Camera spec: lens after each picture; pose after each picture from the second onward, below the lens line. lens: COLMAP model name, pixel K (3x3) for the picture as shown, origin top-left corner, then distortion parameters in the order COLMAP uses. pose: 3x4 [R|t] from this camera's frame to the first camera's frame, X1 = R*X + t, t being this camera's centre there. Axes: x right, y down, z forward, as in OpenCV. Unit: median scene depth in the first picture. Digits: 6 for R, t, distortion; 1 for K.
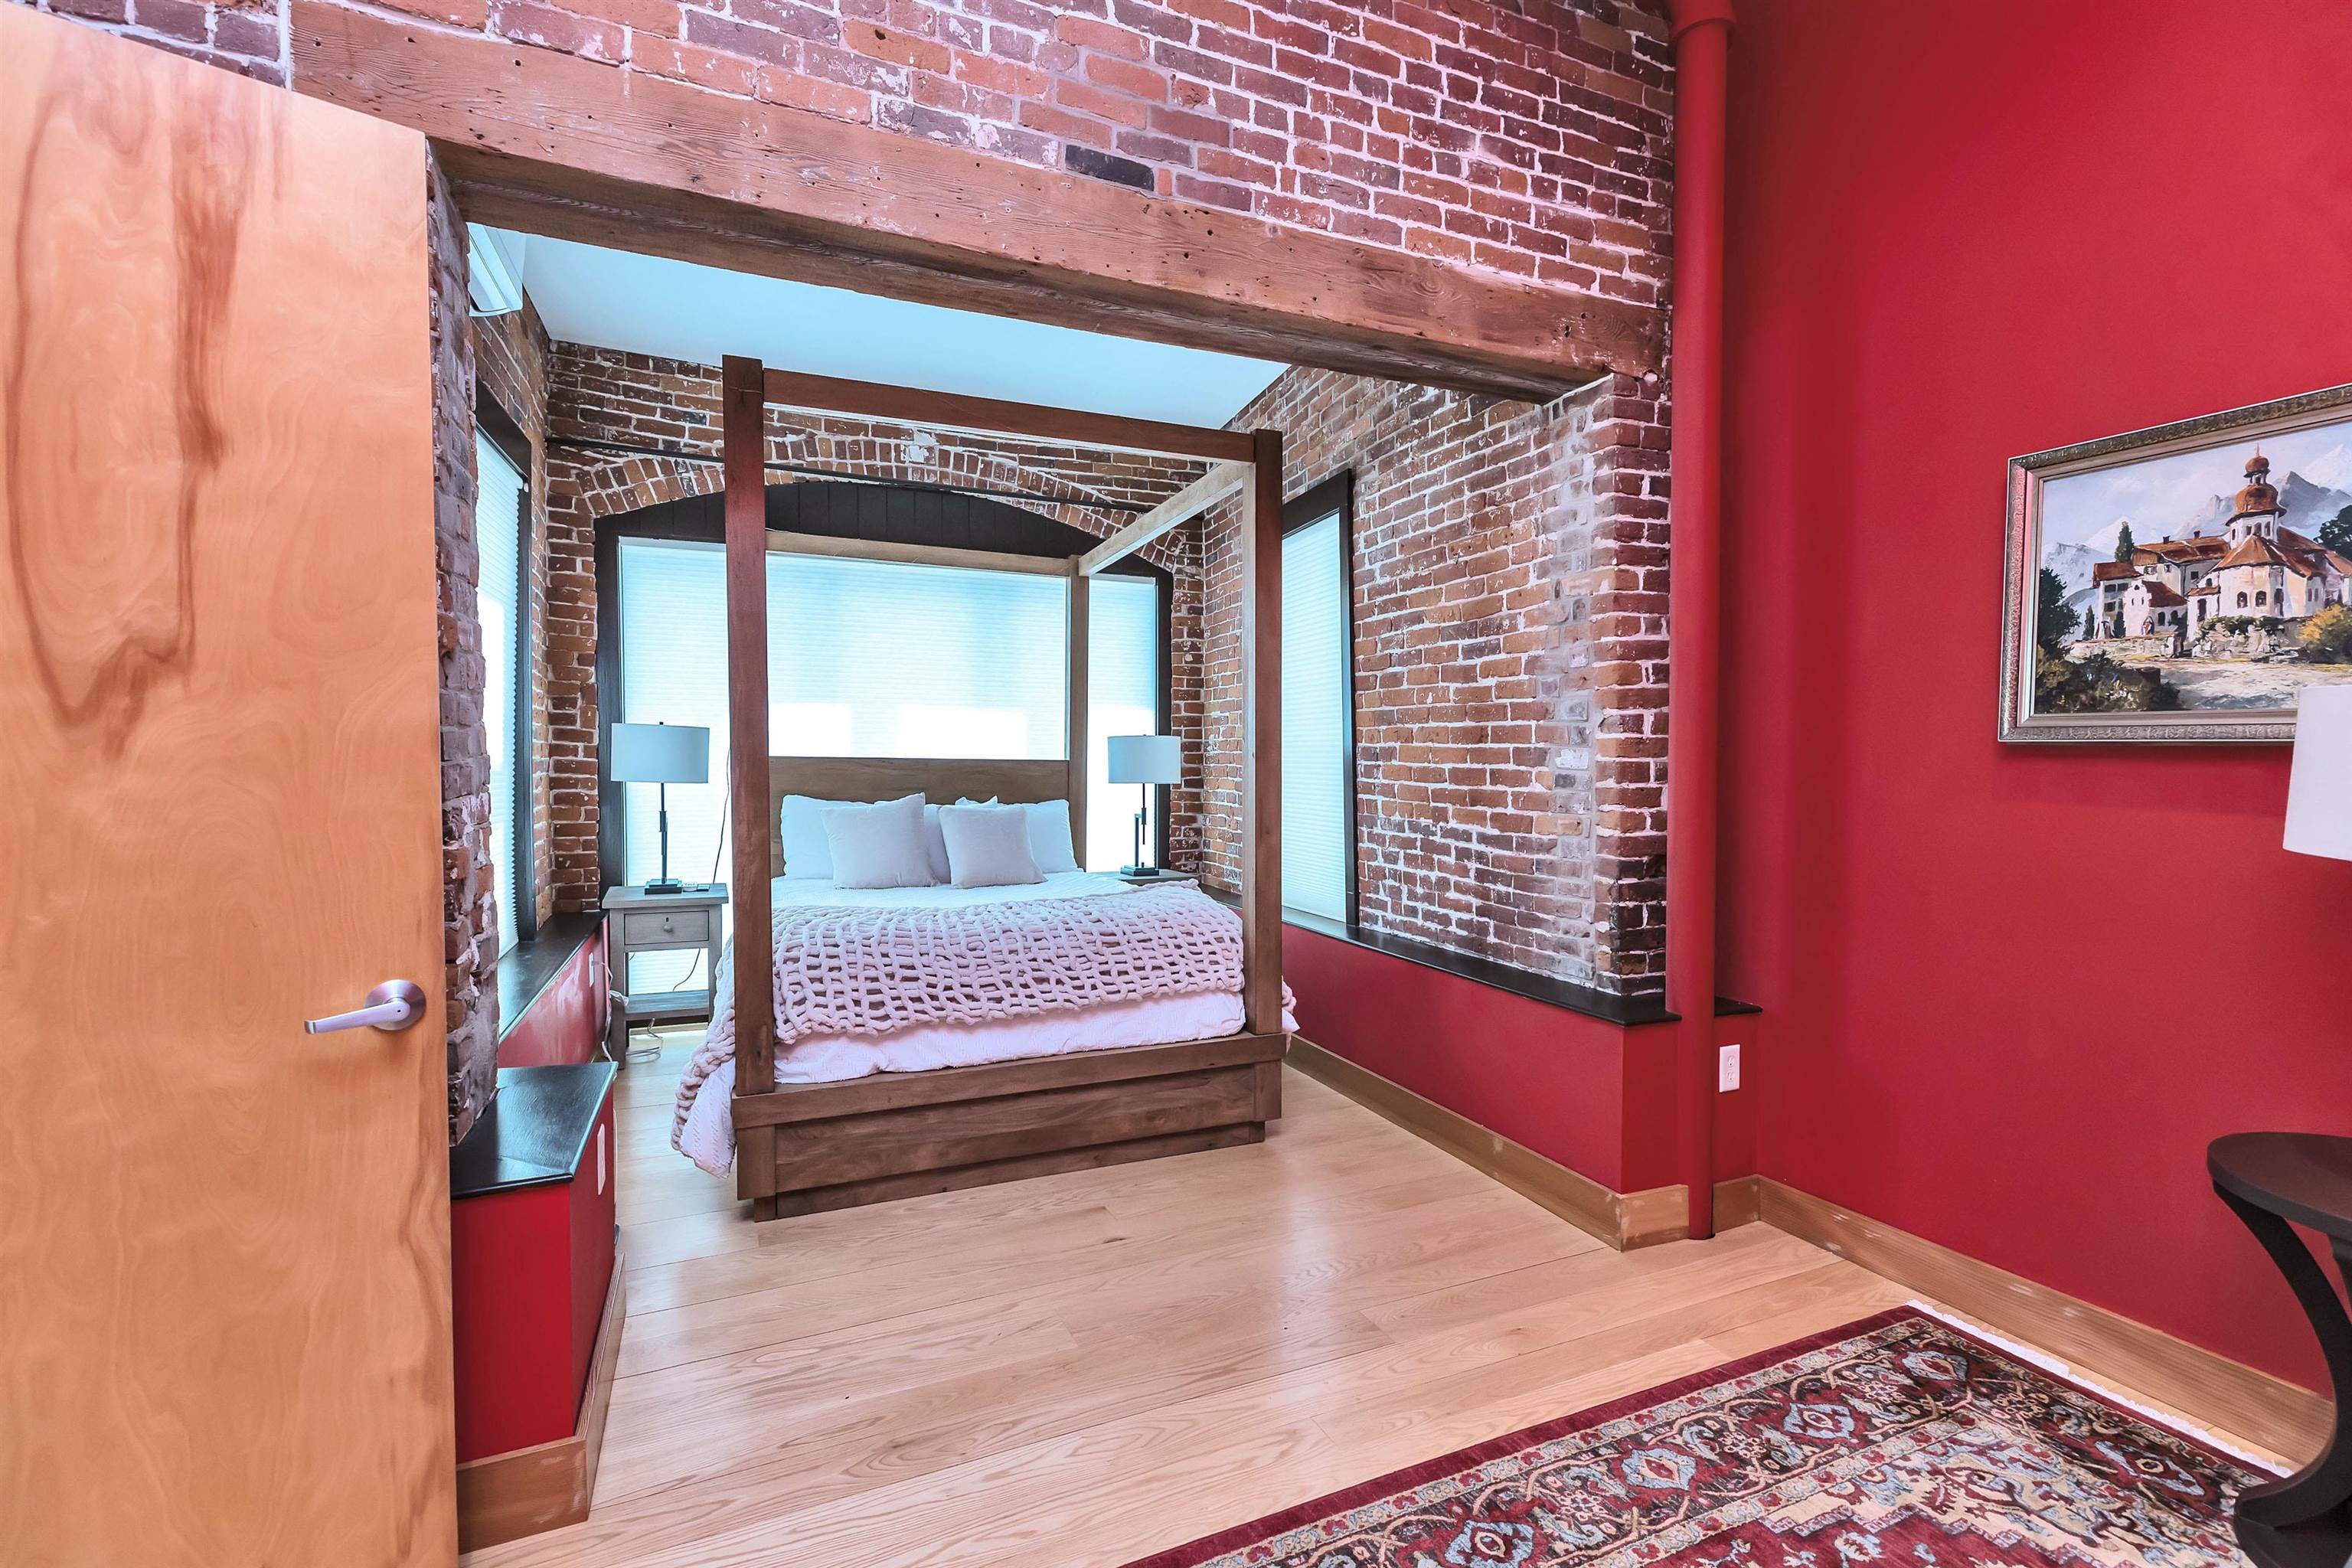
lens RADIAL K [[1055.1, 0, 1186.7], [0, 1055.1, 791.5], [0, 0, 1]] dist [-0.001574, -0.000252]
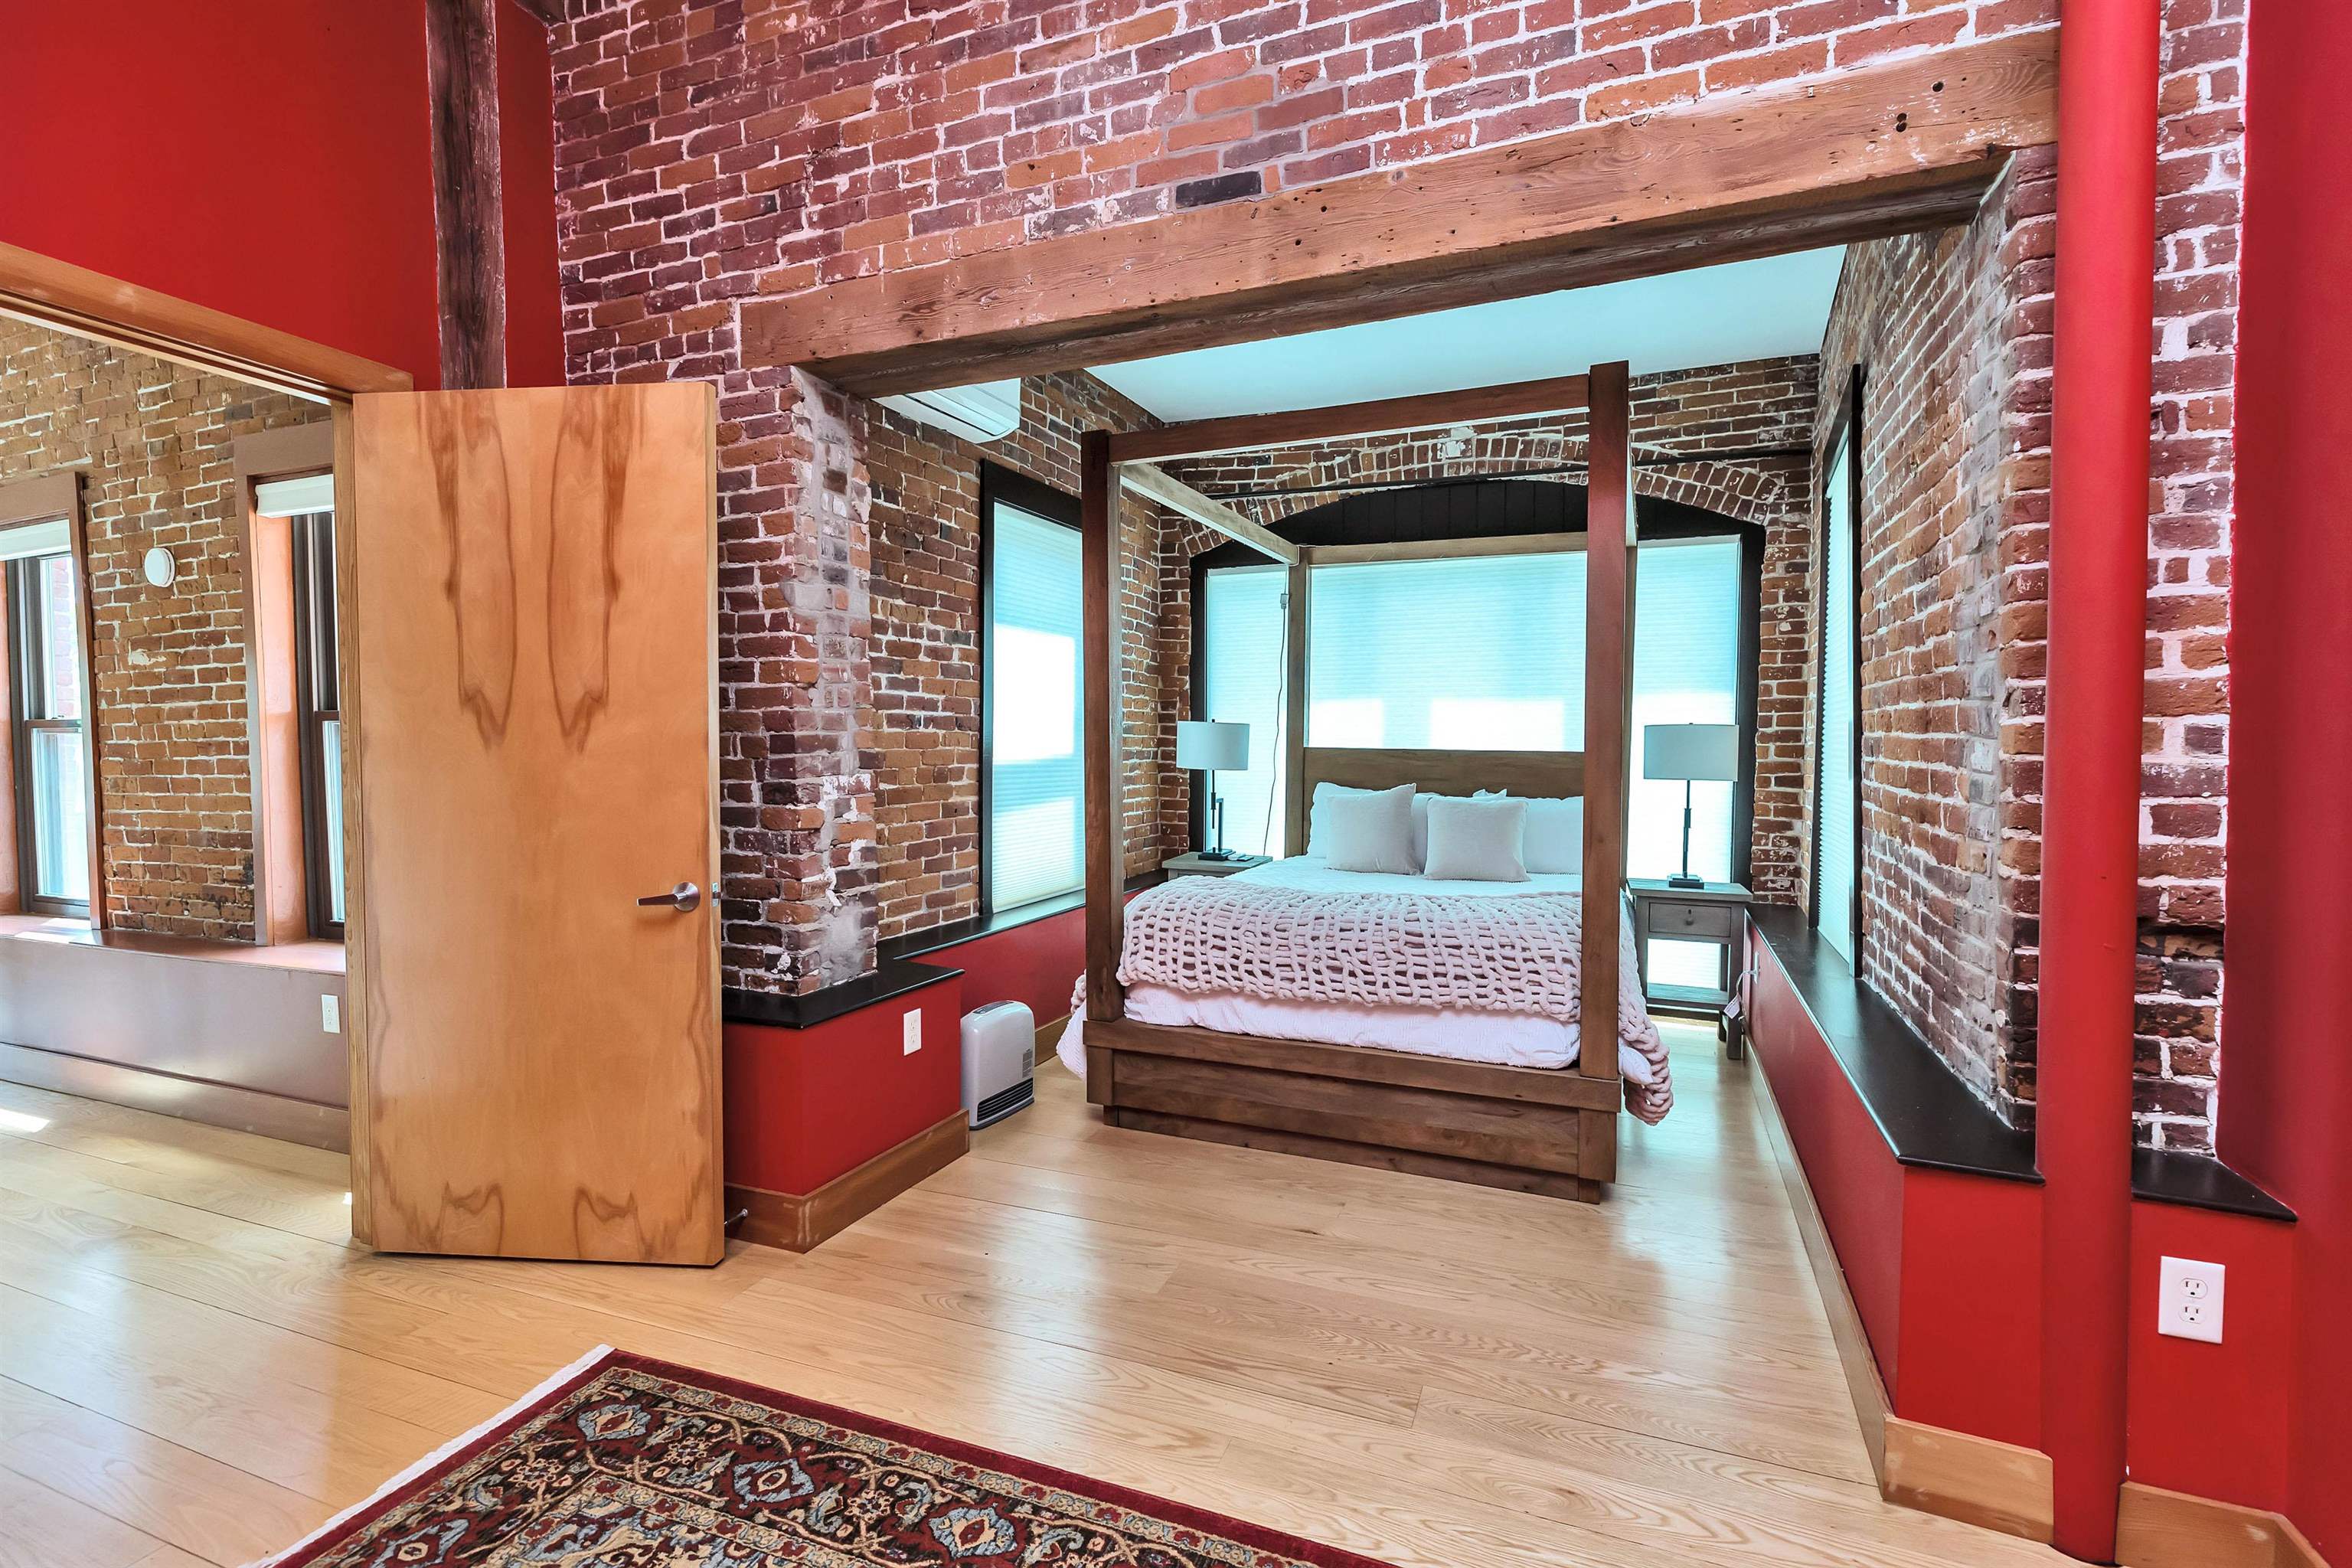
lens RADIAL K [[1055.1, 0, 1186.3], [0, 1055.1, 781.5], [0, 0, 1]] dist [-0.001574, -0.000252]
pose [[0.689291, 0.024875, -0.724057, 0.512770], [-0.023614, 0.999651, 0.011862, -0.011687], [0.724099, 0.008922, 0.689638, 0.196679]]
